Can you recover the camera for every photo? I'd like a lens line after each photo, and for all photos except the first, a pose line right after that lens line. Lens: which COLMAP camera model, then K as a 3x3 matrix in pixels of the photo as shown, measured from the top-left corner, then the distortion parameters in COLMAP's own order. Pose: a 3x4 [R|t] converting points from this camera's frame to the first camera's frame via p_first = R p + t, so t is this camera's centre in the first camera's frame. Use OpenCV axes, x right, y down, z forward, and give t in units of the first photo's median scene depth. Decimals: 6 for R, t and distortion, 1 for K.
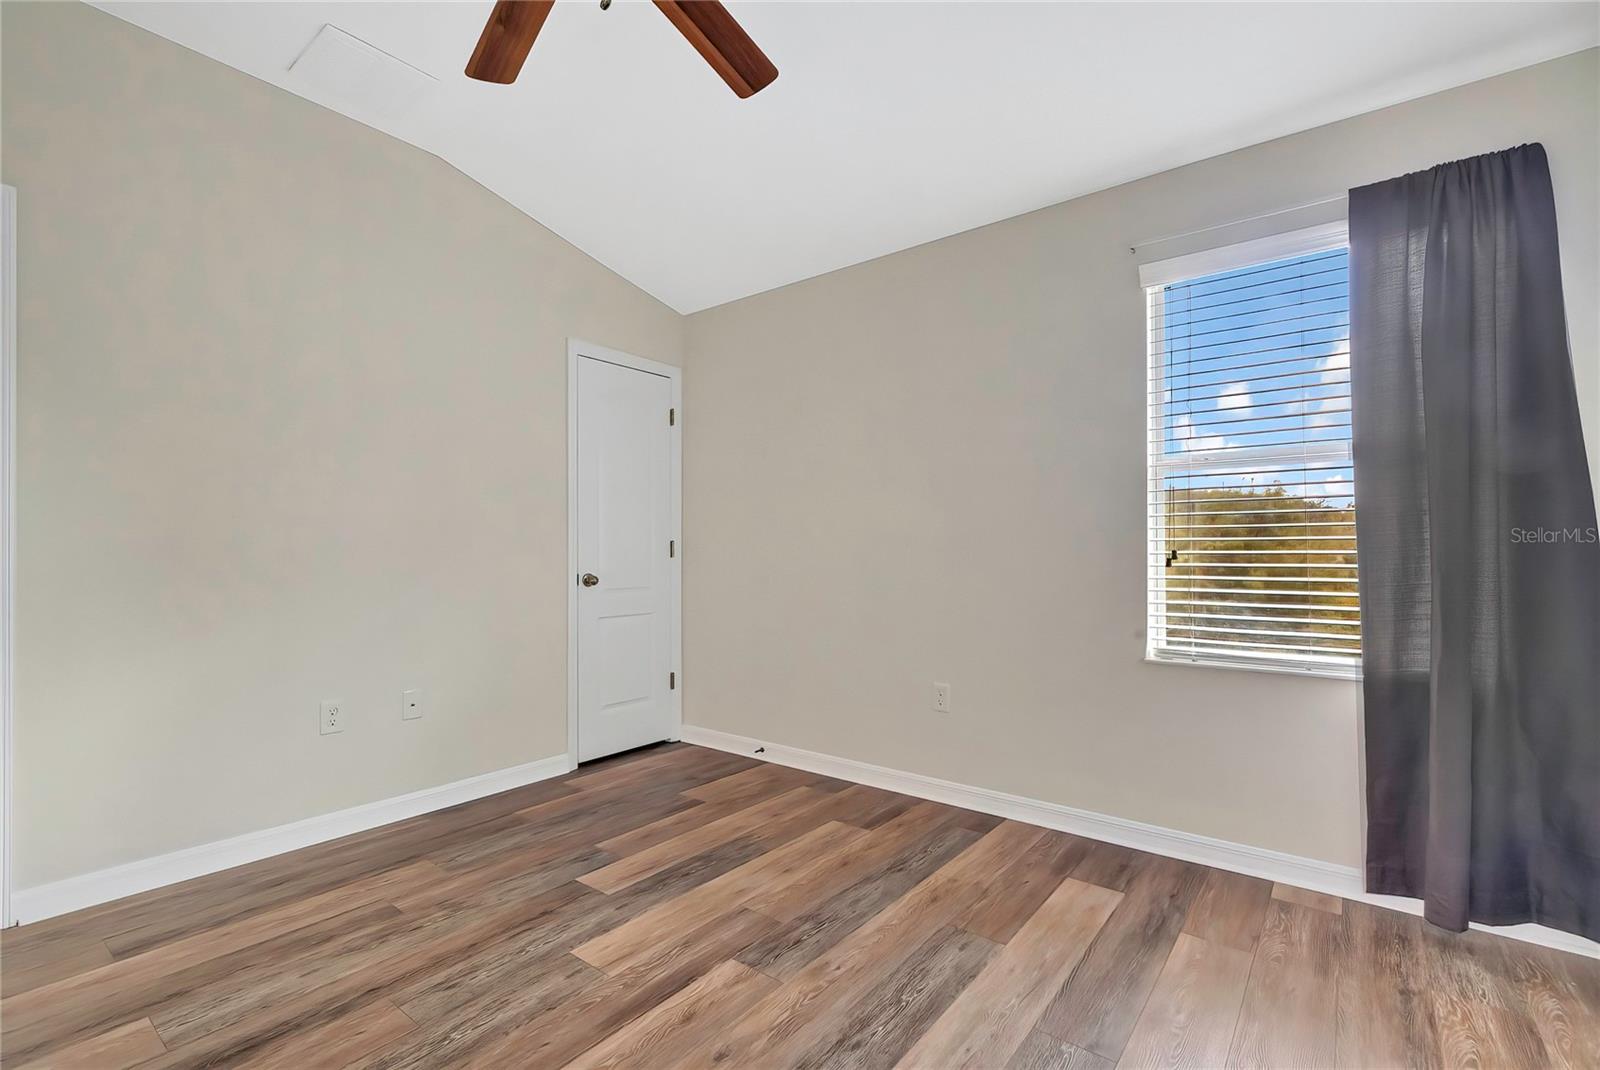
lens RADIAL K [[727.1, 0, 813.4], [0, 727.1, 550.8], [0, 0, 1]] dist [-0.001646, -0.000325]
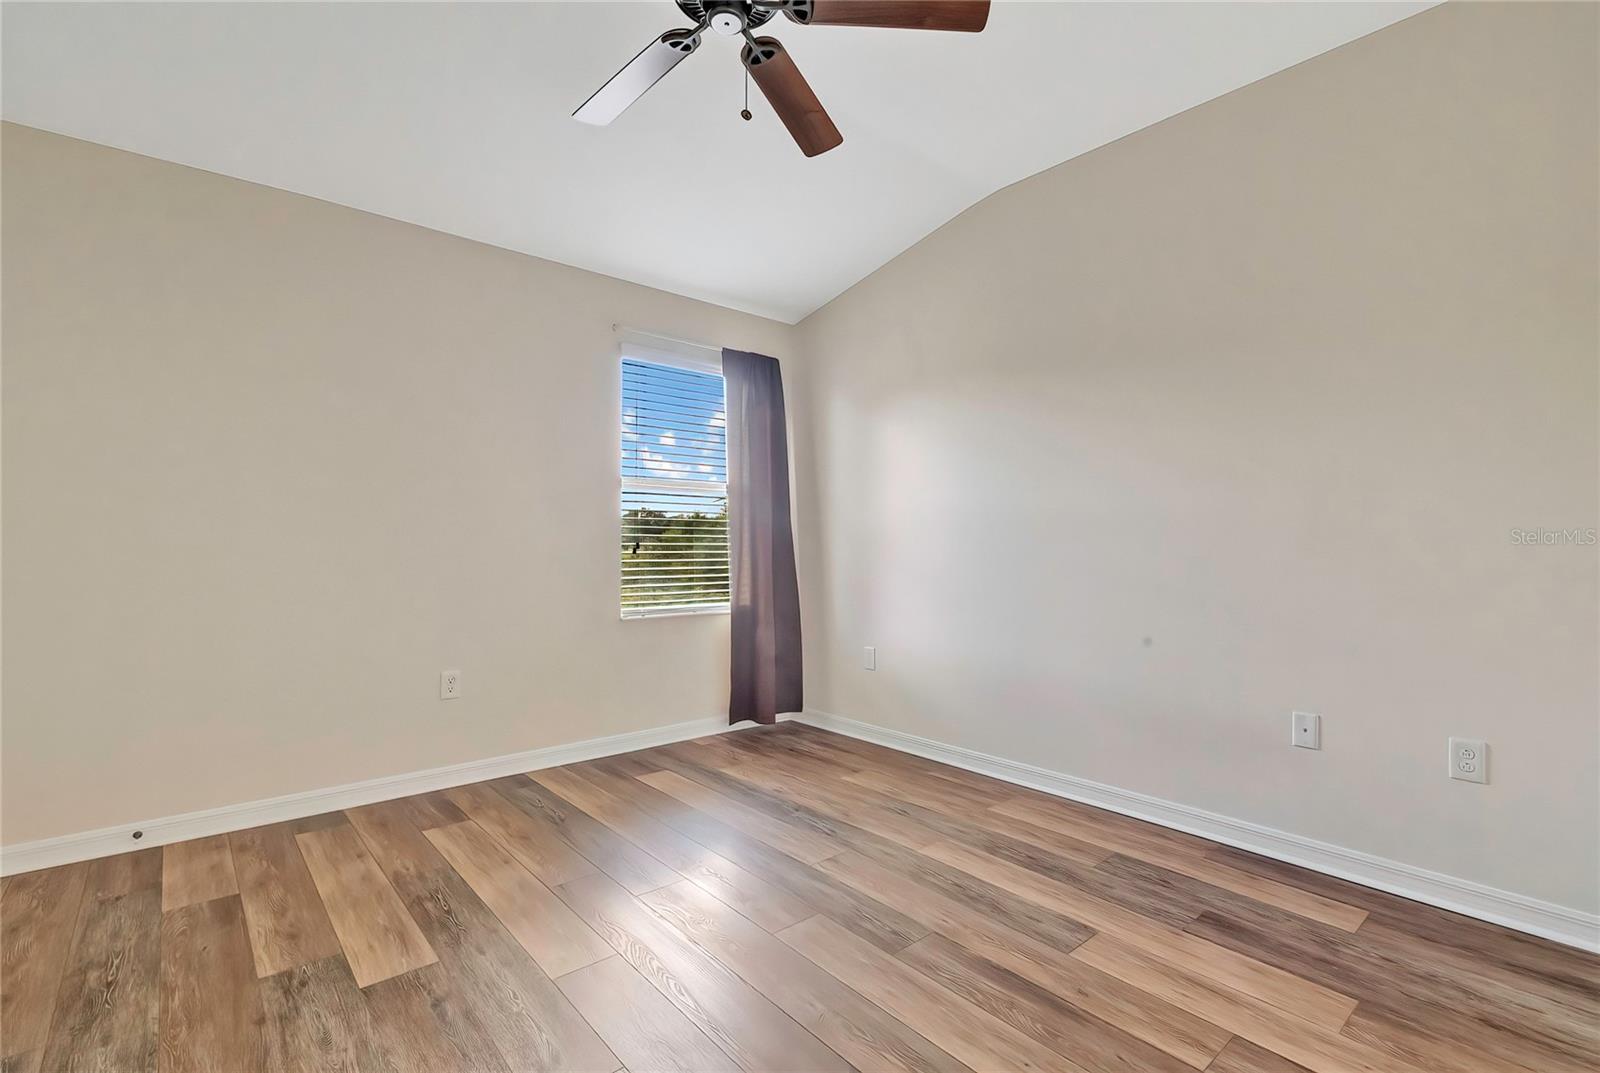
lens RADIAL K [[702.0, 0, 809.0], [0, 702.0, 541.2], [0, 0, 1]] dist [0.002632, 0.000554]
pose [[0.211629, 0.000301, 0.977350, -0.875809], [-0.005922, 0.999982, 0.000975, -0.007345], [-0.977332, -0.005994, 0.211627, 0.377812]]
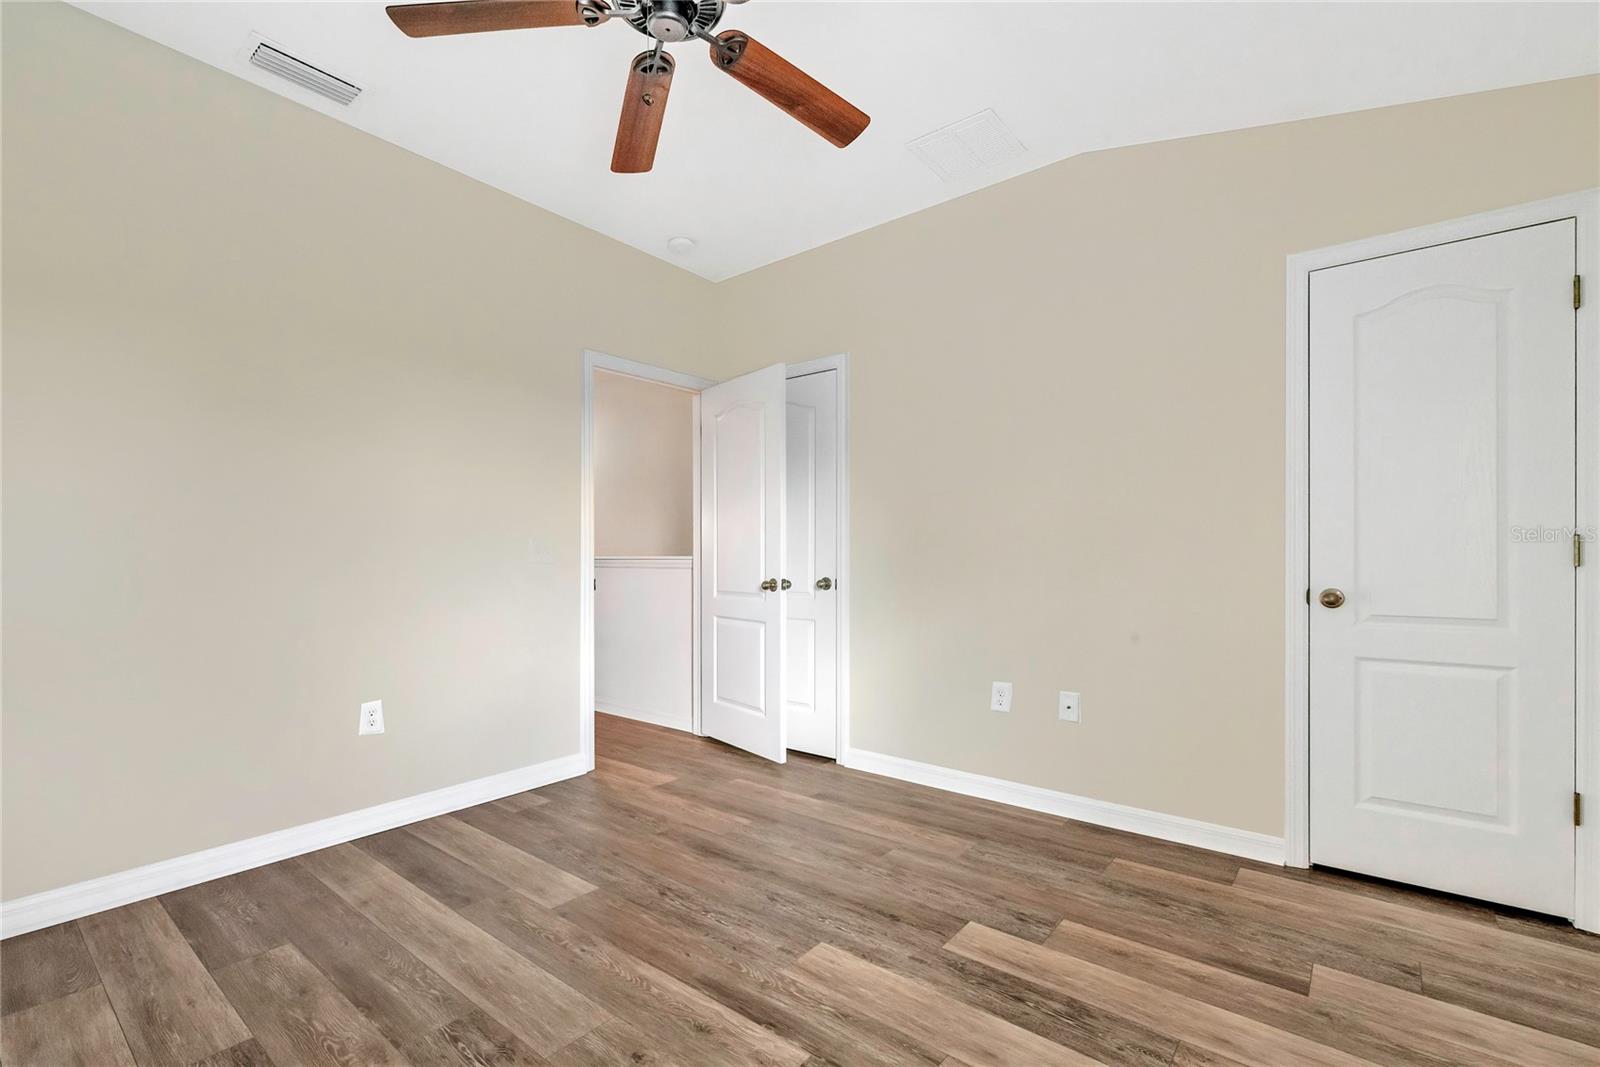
lens RADIAL K [[727.1, 0, 813.4], [0, 727.1, 549.3], [0, 0, 1]] dist [-0.001646, -0.000325]
pose [[-0.030134, -0.002569, -0.999543, 0.535748], [-0.000115, 0.999997, -0.002566, -0.002723], [0.999546, 0.000038, -0.030134, 0.781549]]
